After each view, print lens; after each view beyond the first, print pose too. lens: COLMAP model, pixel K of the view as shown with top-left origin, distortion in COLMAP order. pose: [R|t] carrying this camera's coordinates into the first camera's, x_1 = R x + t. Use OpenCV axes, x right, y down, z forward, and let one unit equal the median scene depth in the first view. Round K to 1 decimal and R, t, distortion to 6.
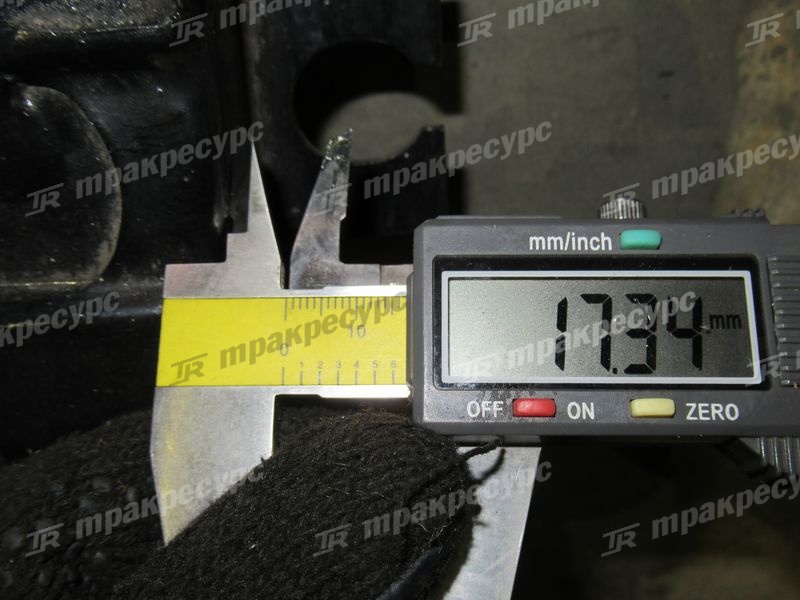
lens RADIAL K [[833.9, 0, 410.2], [0, 833.9, 291.6], [0, 0, 1]] dist [0.008055, 0.000000]
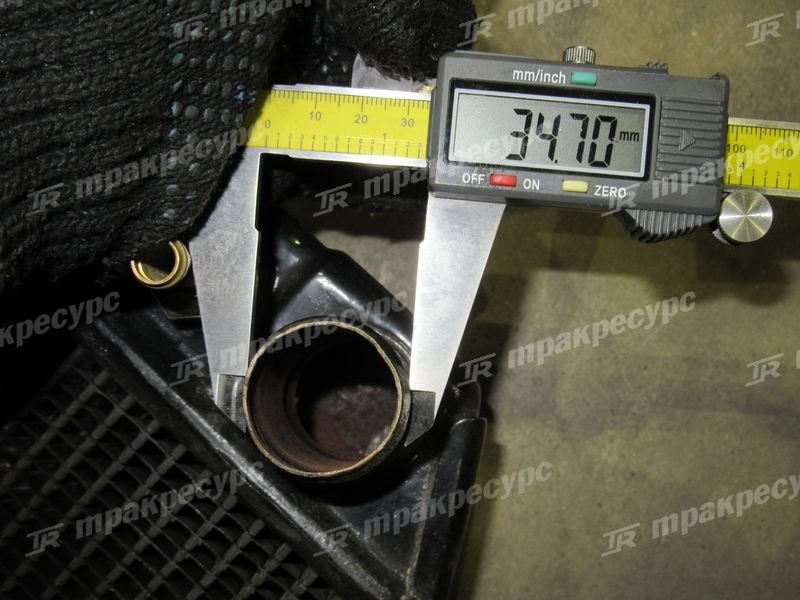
lens RADIAL K [[833.9, 0, 407.2], [0, 833.9, 305.4], [0, 0, 1]] dist [0.008055, 0.000000]
pose [[0.996421, 0.082085, 0.020185, -0.049836], [-0.084507, 0.961745, 0.260587, -0.033160], [0.001978, -0.261360, 0.965239, -0.617882]]
